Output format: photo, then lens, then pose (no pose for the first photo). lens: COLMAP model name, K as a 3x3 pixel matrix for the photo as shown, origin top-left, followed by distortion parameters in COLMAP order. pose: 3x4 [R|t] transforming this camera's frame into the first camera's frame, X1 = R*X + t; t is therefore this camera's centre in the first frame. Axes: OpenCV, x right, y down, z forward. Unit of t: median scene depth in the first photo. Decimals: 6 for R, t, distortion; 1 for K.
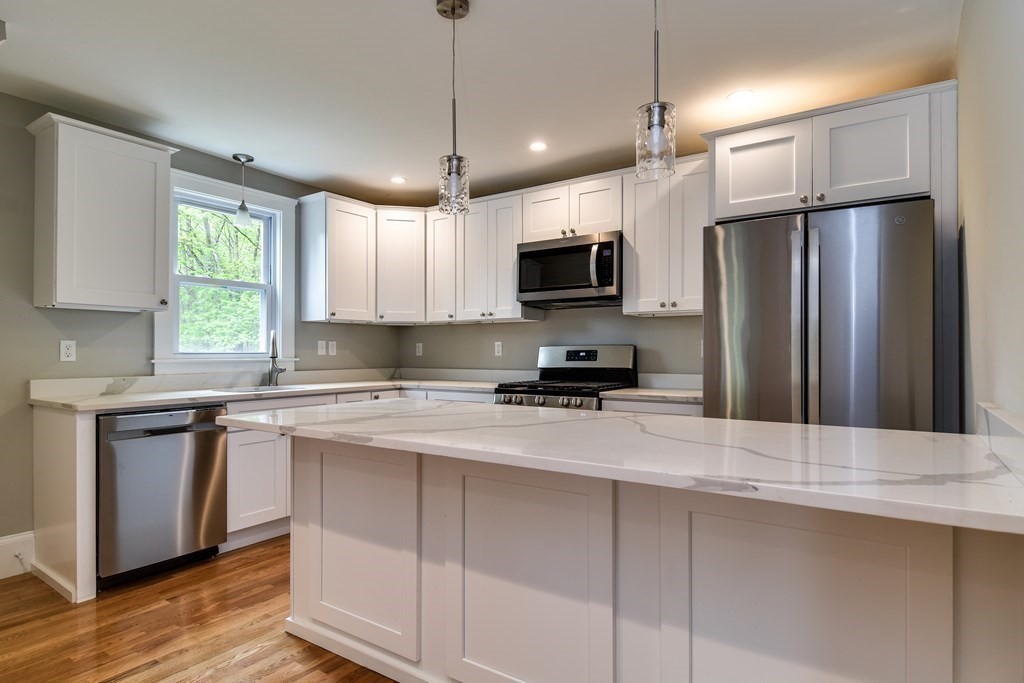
lens RADIAL K [[559.9, 0, 505.9], [0, 559.9, 345.8], [0, 0, 1]] dist [0.003677, -0.001955]
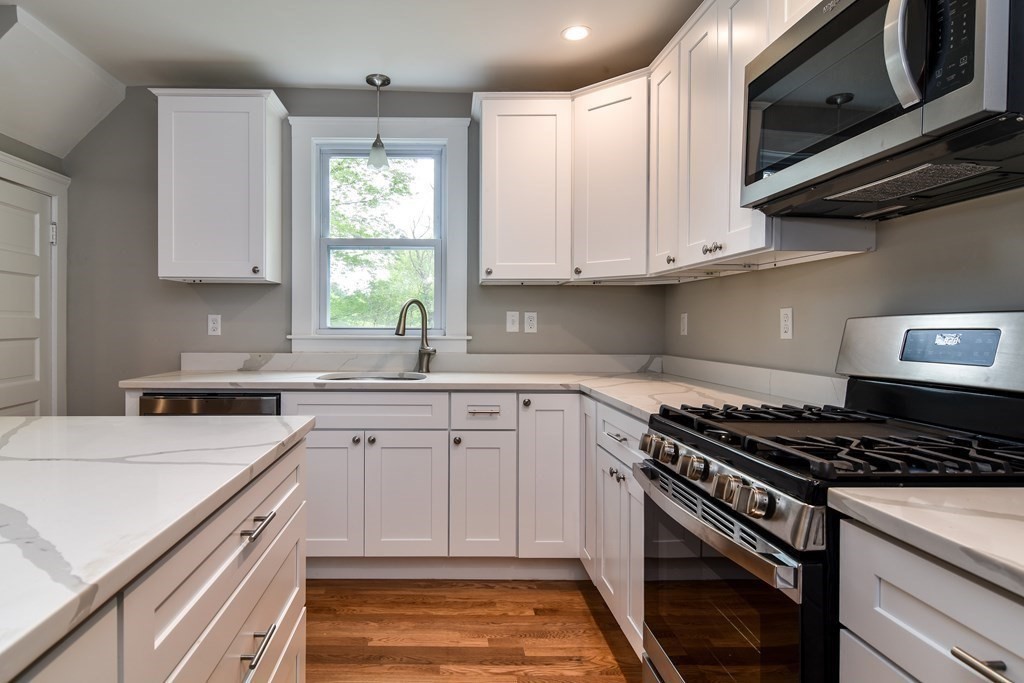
lens RADIAL K [[559.9, 0, 472.7], [0, 559.9, 329.0], [0, 0, 1]] dist [0.003677, -0.001955]
pose [[0.572838, 0.008810, -0.819621, 0.254517], [0.003201, 0.999911, 0.012985, 0.003772], [0.819663, -0.010062, 0.572758, 0.647705]]
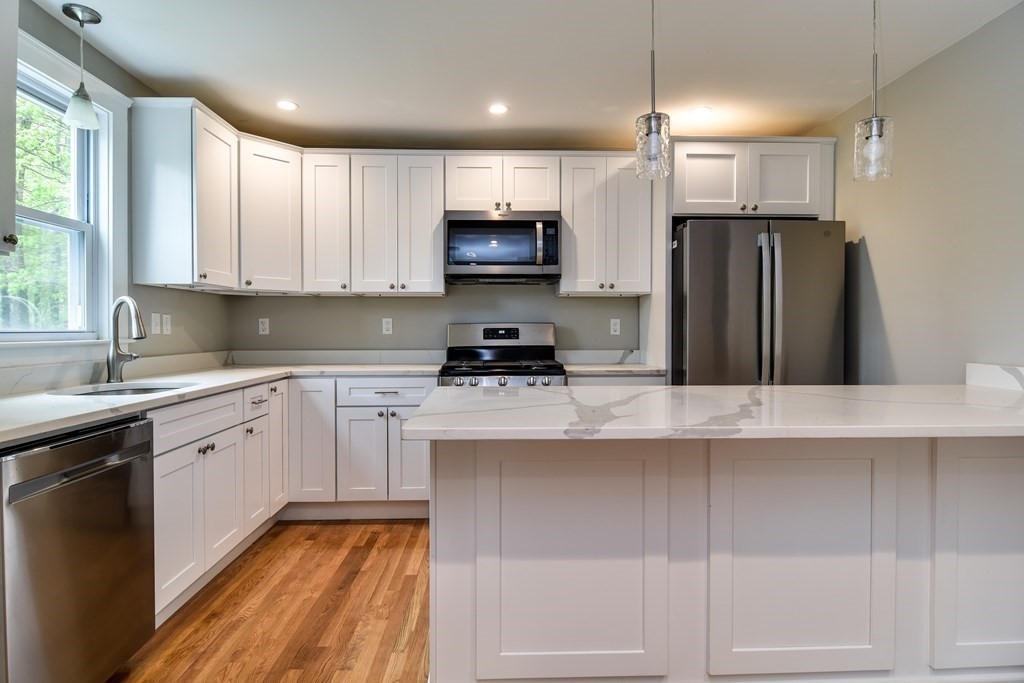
lens RADIAL K [[559.9, 0, 512.5], [0, 559.9, 336.6], [0, 0, 1]] dist [0.003677, -0.001955]
pose [[0.802457, -0.007443, 0.596663, -0.457087], [-0.006273, 0.999762, 0.020908, 0.002722], [-0.596676, -0.020521, 0.802220, 0.217139]]
